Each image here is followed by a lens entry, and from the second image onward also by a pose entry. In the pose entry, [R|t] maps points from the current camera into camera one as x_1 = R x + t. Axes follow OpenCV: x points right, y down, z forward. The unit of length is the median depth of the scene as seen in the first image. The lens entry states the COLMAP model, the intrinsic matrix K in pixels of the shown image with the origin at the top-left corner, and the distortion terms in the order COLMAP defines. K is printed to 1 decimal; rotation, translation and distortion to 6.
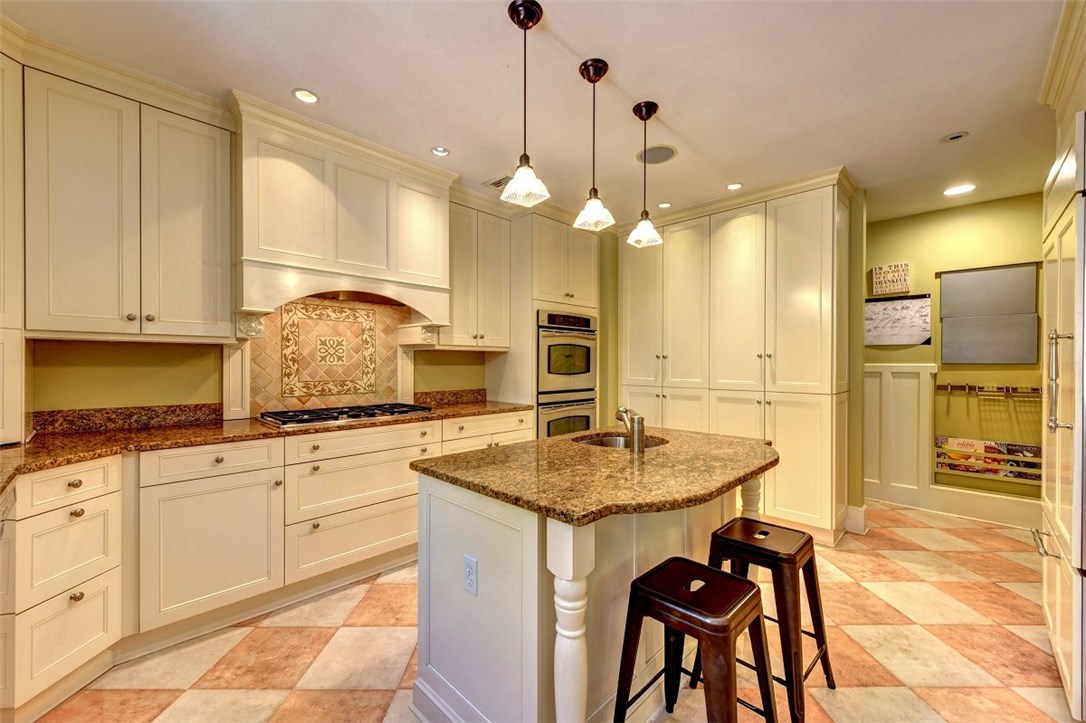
lens RADIAL K [[431.0, 0, 547.1], [0, 431.0, 366.0], [0, 0, 1]] dist [0.000194, -0.000359]
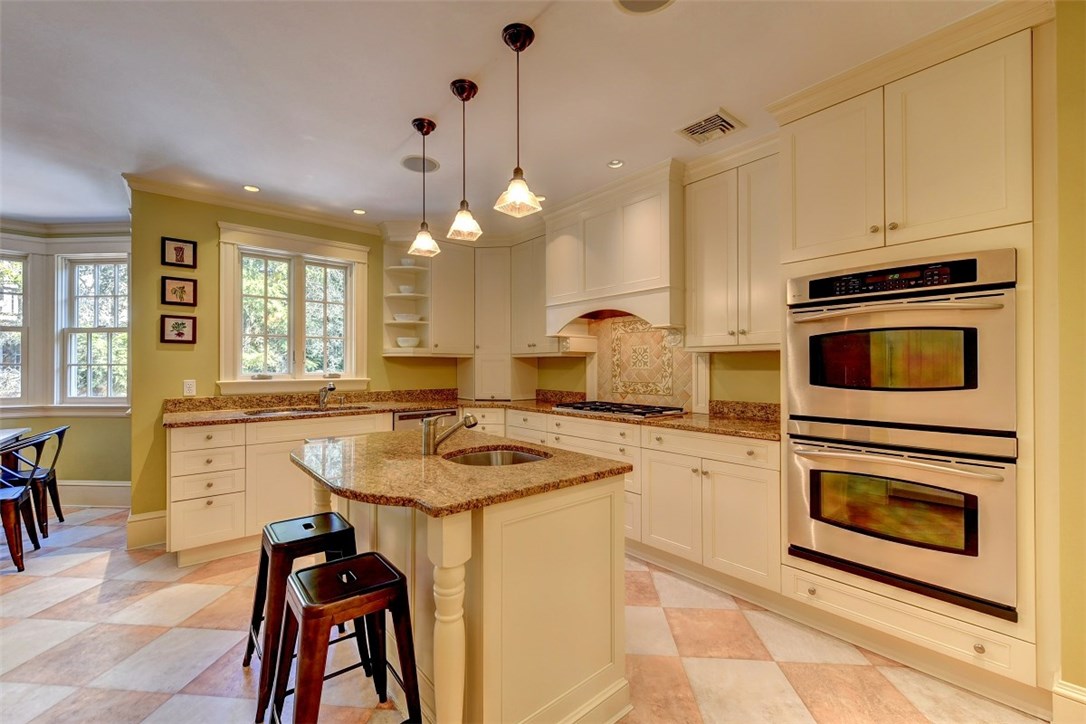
lens RADIAL K [[441.7, 0, 537.8], [0, 441.7, 365.8], [0, 0, 1]] dist [0.004128, -0.000616]
pose [[-0.105987, -0.005760, -0.994351, 0.757836], [-0.007115, 0.999962, -0.005034, -0.003394], [0.994342, 0.006541, -0.106024, 0.846163]]
